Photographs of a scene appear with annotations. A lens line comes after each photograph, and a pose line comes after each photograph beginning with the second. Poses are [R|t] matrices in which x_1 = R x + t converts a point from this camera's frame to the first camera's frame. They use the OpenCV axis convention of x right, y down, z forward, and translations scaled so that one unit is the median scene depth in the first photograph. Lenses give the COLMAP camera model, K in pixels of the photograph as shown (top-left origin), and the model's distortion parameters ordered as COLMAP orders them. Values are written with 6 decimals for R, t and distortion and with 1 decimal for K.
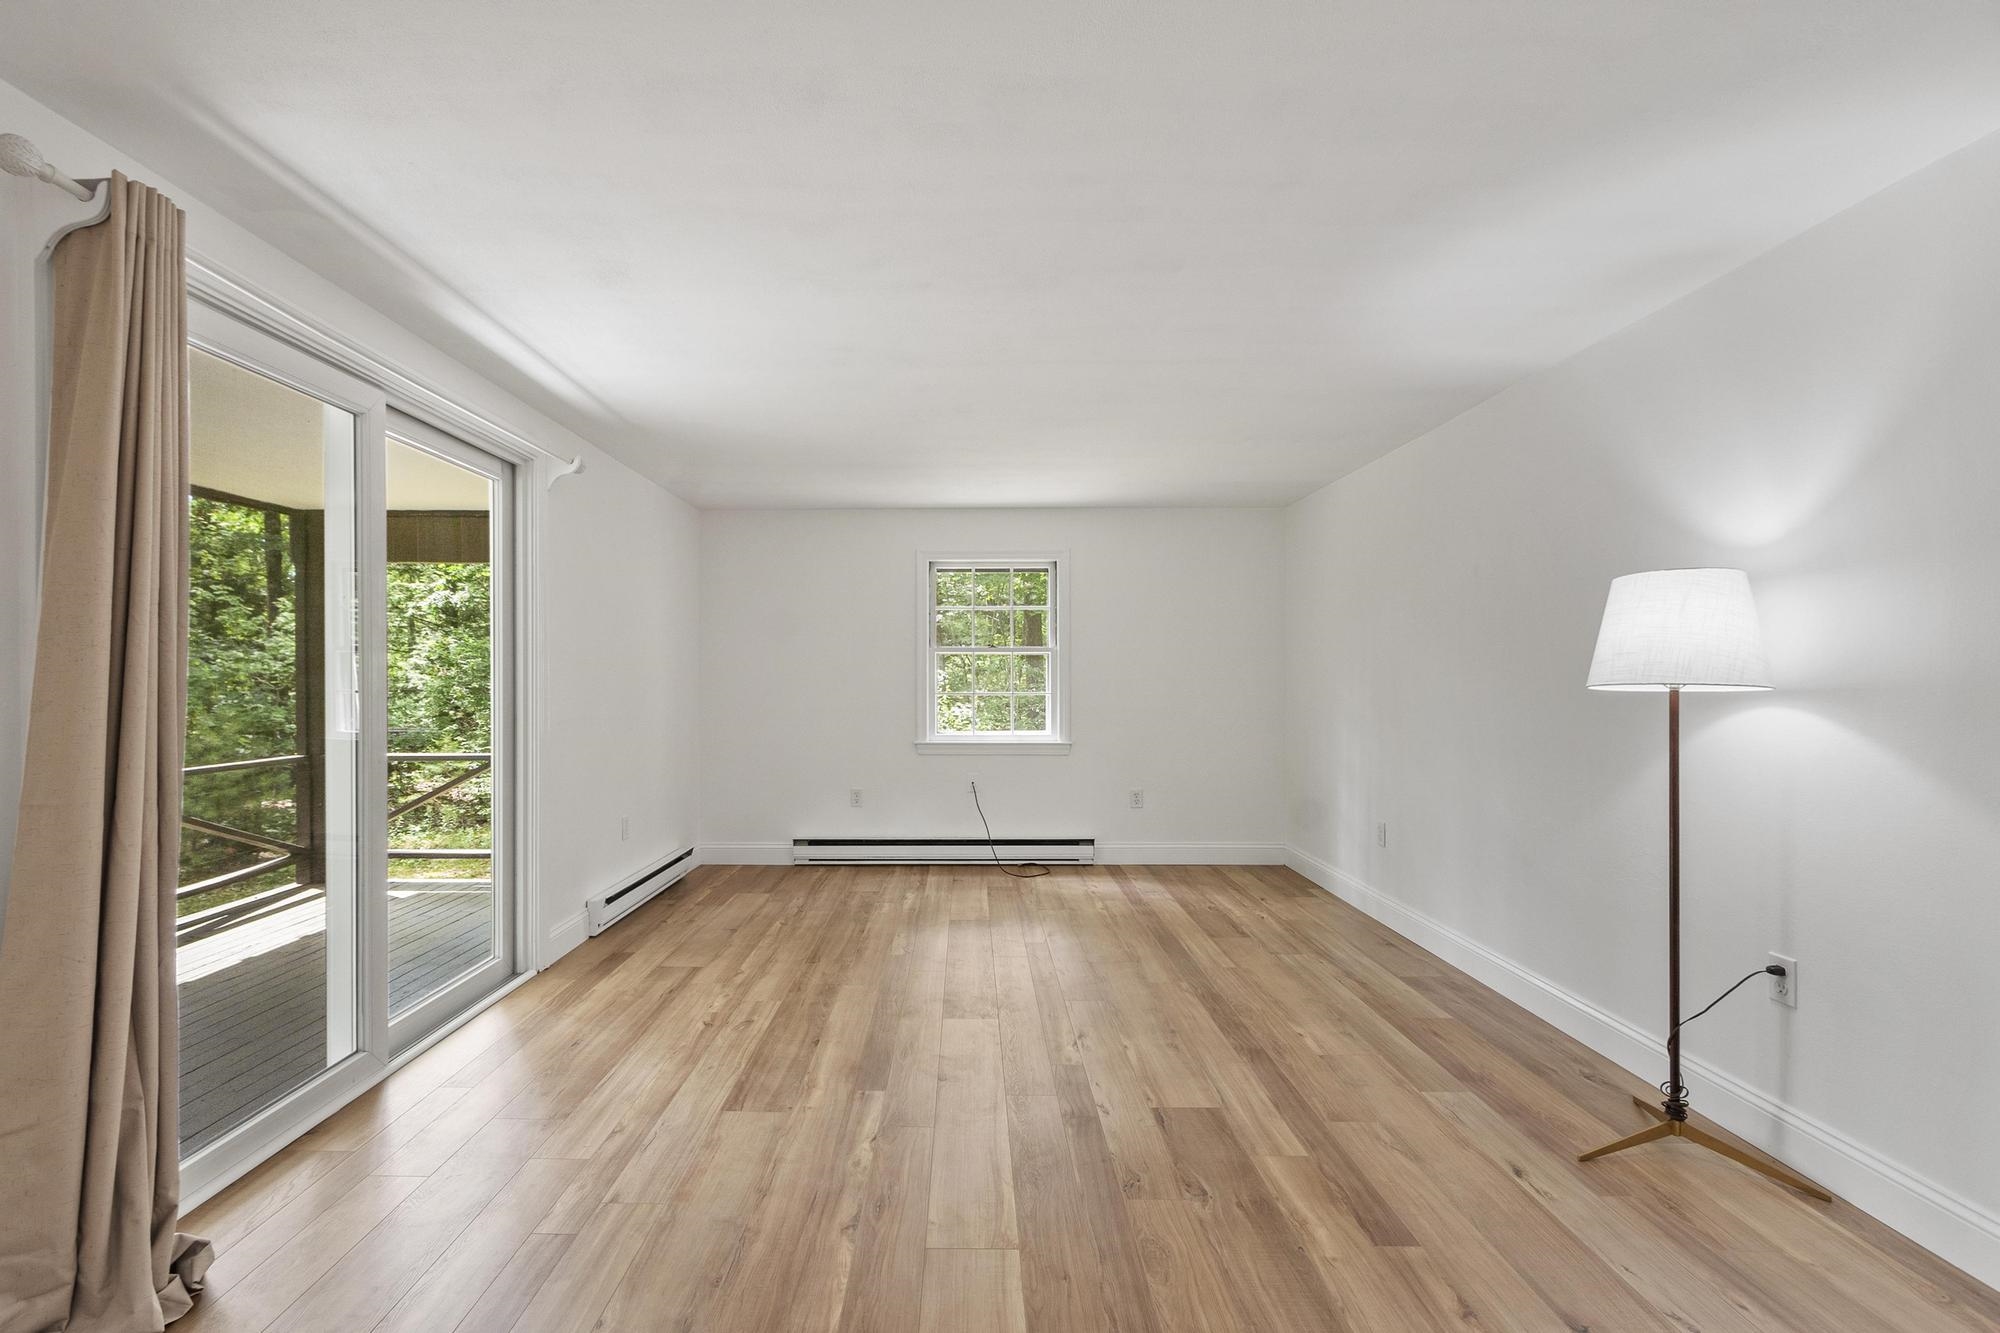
lens RADIAL K [[879.5, 0, 1000.3], [0, 879.5, 670.6], [0, 0, 1]] dist [0.002730, -0.000833]
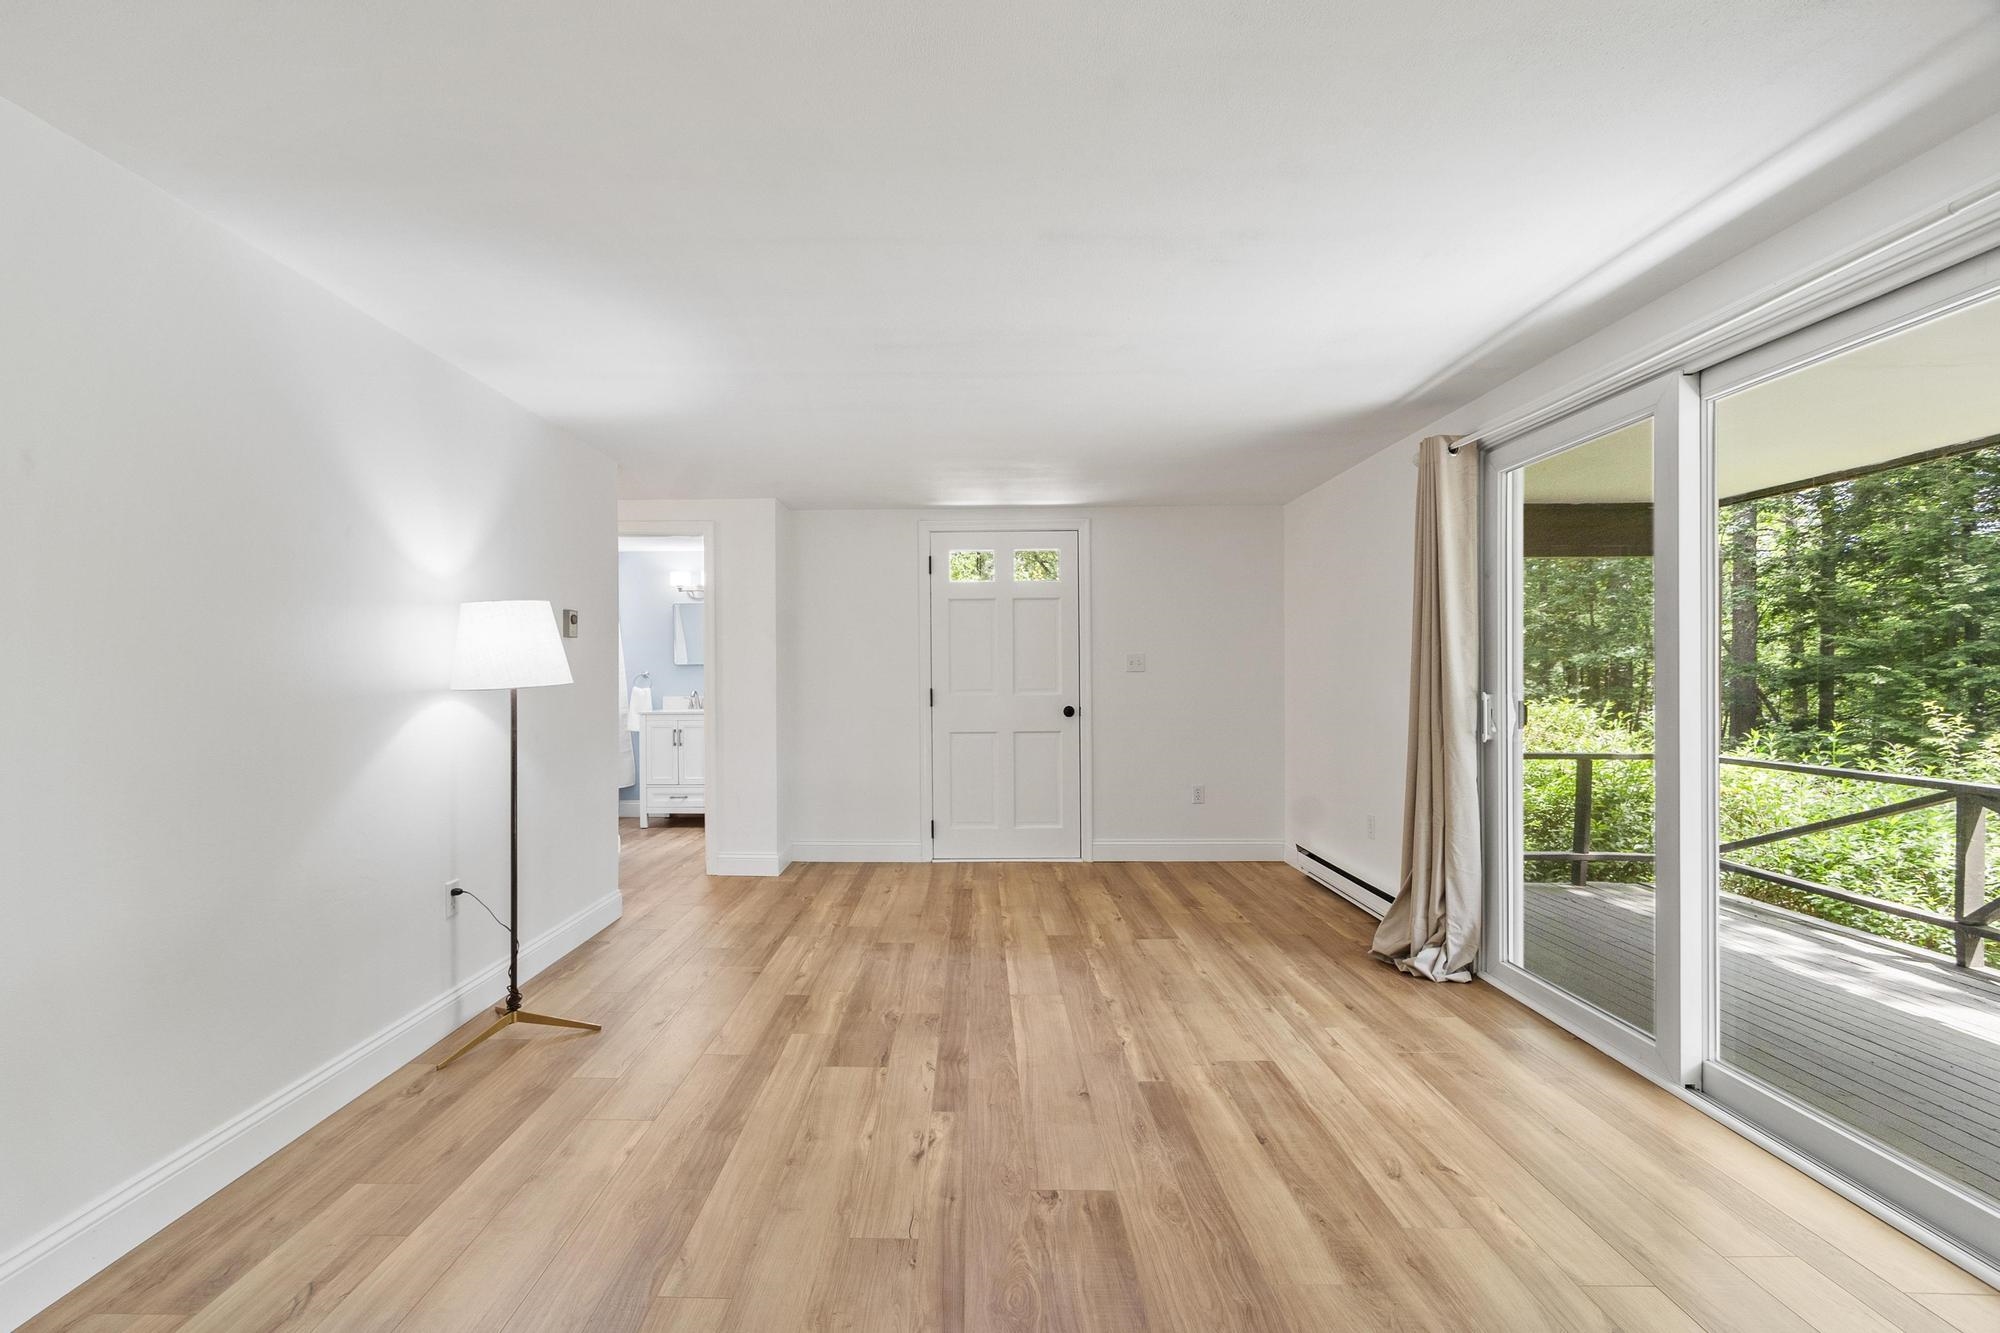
lens RADIAL K [[879.5, 0, 985.7], [0, 879.5, 669.5], [0, 0, 1]] dist [0.002730, -0.000833]
pose [[-0.999677, 0.005391, 0.024845, 0.016734], [0.005023, 0.999878, -0.014815, 0.015191], [-0.024922, -0.014685, -0.999582, 2.066444]]
